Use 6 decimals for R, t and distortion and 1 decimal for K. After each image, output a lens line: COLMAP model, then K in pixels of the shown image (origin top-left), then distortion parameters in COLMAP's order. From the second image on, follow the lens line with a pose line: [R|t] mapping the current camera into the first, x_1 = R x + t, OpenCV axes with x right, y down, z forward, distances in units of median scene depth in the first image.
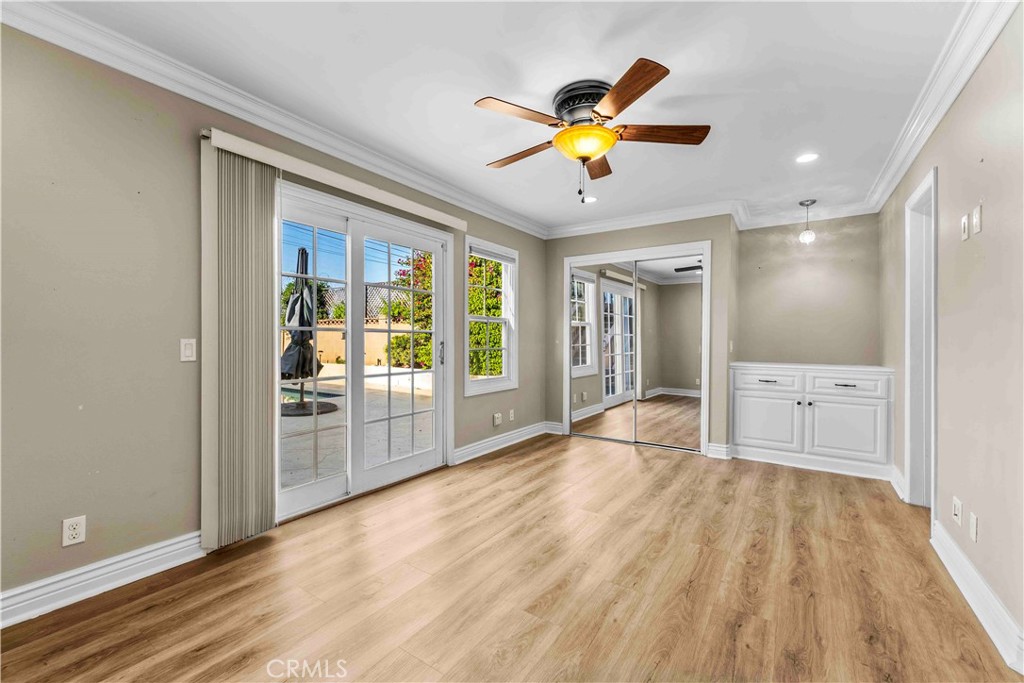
lens RADIAL K [[417.5, 0, 508.6], [0, 417.5, 343.6], [0, 0, 1]] dist [-0.001046, -0.000139]
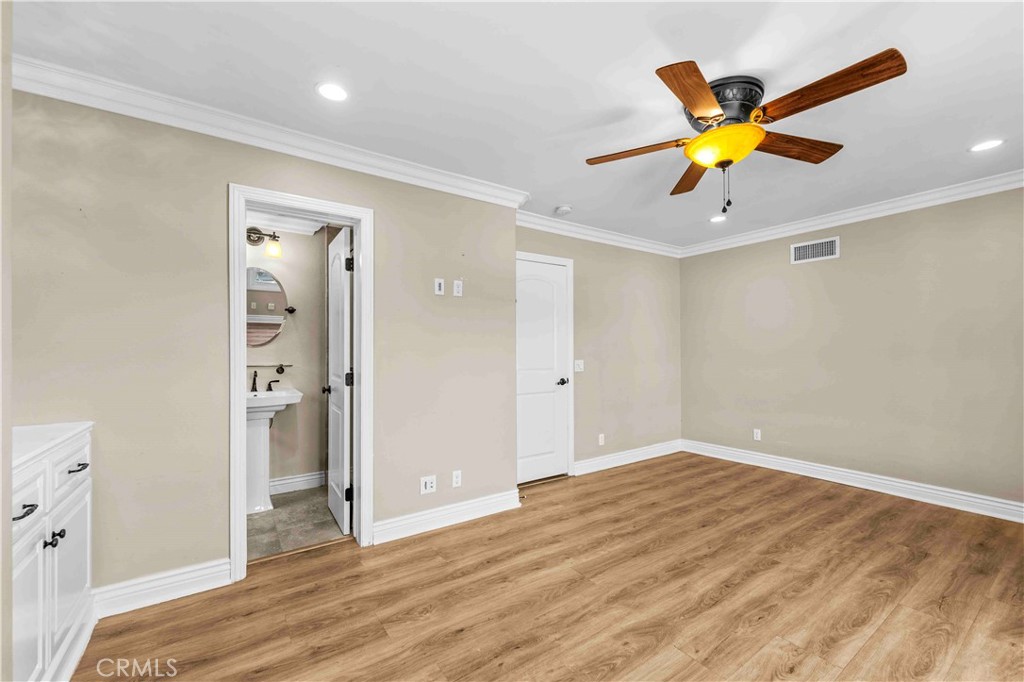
lens RADIAL K [[417.5, 0, 508.6], [0, 417.5, 343.1], [0, 0, 1]] dist [-0.001046, -0.000139]
pose [[-0.933057, 0.004793, 0.359696, 0.267125], [0.004274, 0.999988, -0.002240, -0.056840], [-0.359703, -0.000552, -0.933067, 1.841352]]
